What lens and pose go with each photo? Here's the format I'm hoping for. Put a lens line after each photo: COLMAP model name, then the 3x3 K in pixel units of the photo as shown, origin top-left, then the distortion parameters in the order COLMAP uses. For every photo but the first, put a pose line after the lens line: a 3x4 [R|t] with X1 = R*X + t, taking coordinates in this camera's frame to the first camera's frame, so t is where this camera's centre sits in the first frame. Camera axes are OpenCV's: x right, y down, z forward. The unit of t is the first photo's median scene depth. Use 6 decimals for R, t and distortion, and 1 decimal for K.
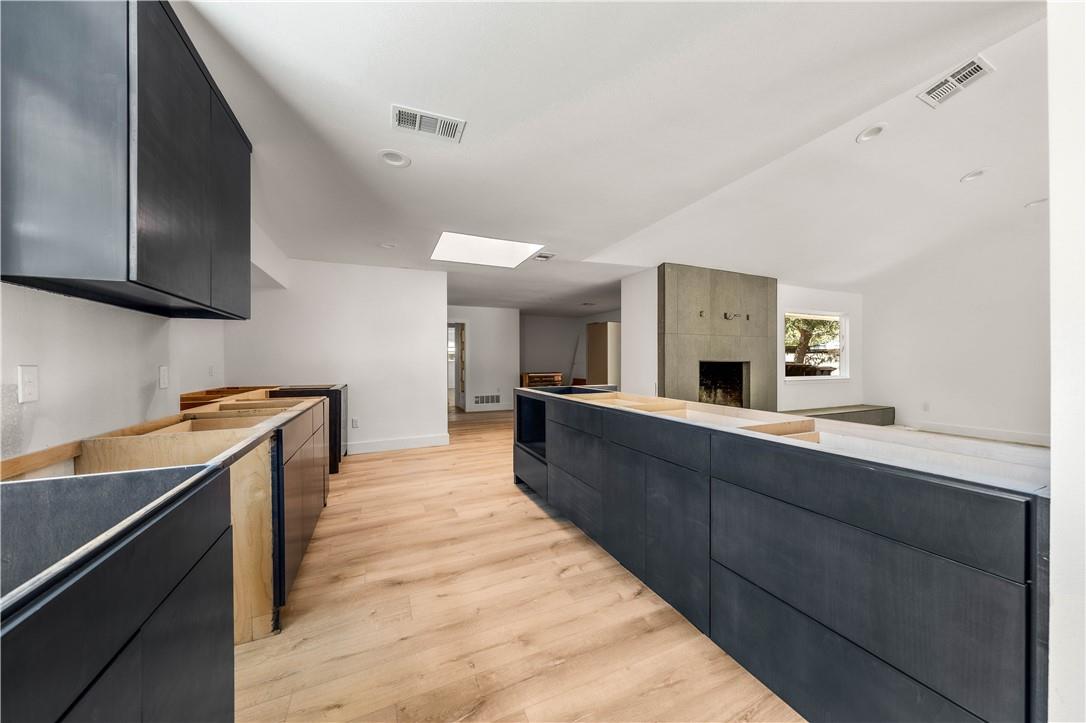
lens RADIAL K [[372.3, 0, 545.4], [0, 372.3, 362.2], [0, 0, 1]] dist [-0.002048, 0.001264]
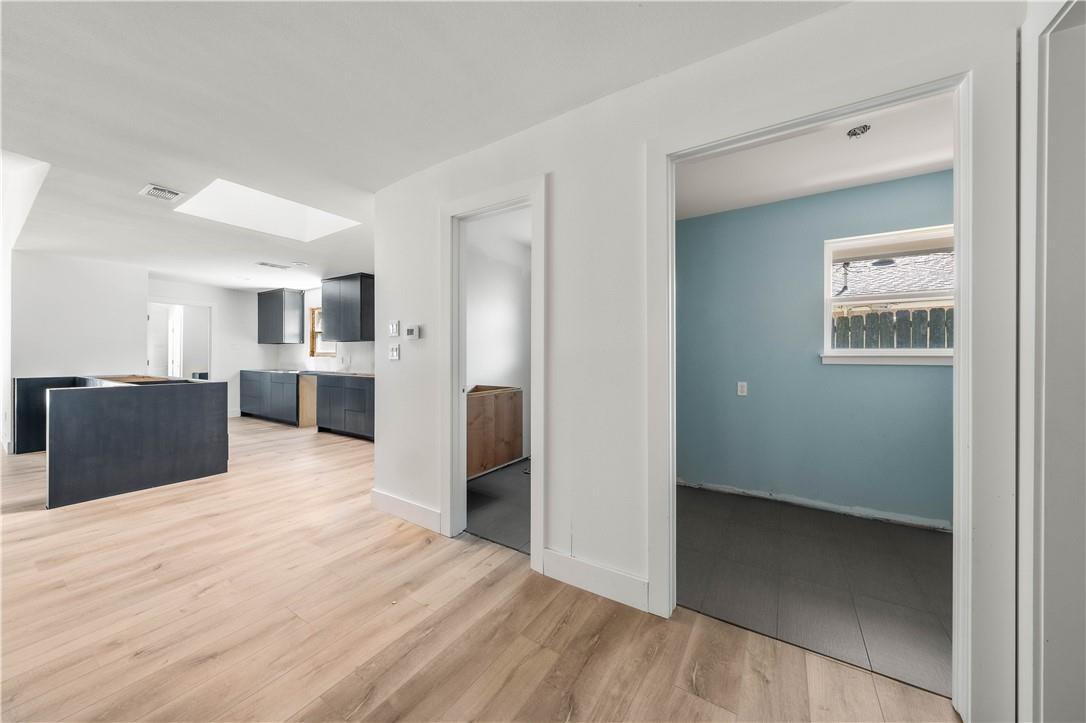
lens RADIAL K [[372.3, 0, 539.1], [0, 372.3, 358.9], [0, 0, 1]] dist [-0.002048, 0.001264]
pose [[-0.835521, 0.005913, -0.549427, -0.365685], [-0.002223, 0.999898, 0.014140, -0.018960], [0.549455, 0.013036, -0.835422, 3.546542]]
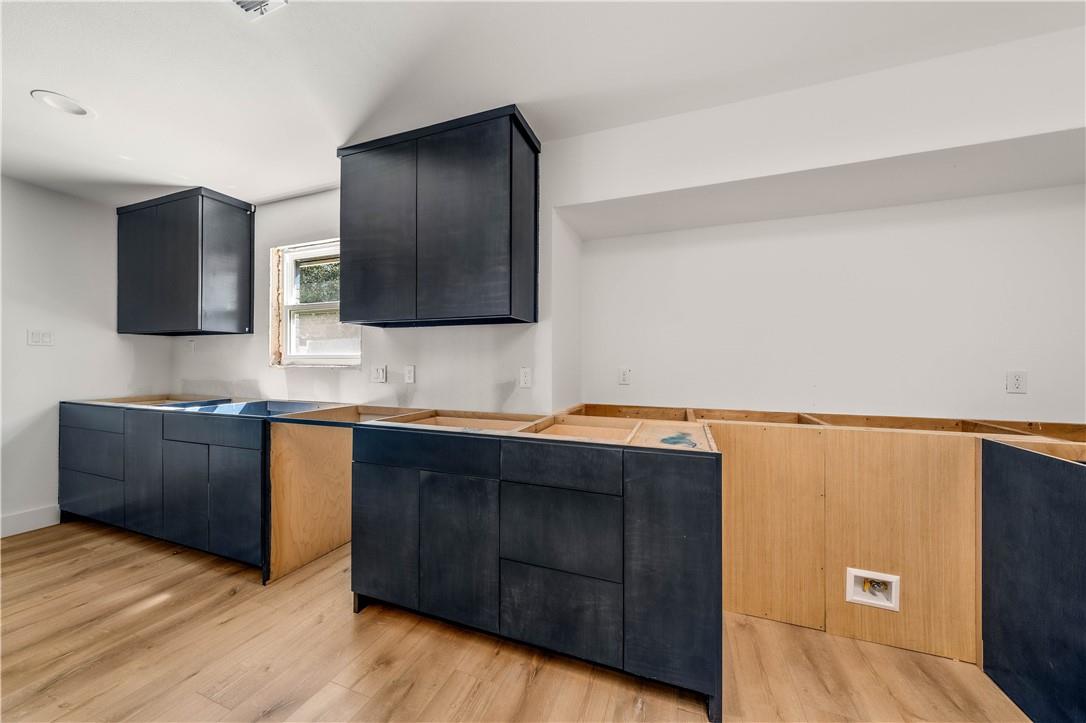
lens RADIAL K [[372.3, 0, 547.0], [0, 372.3, 359.6], [0, 0, 1]] dist [-0.002048, 0.001264]
pose [[-0.699674, 0.001114, -0.714461, -0.225963], [0.000378, 0.999999, 0.001188, -0.013176], [0.714462, 0.000561, -0.699674, 1.496320]]
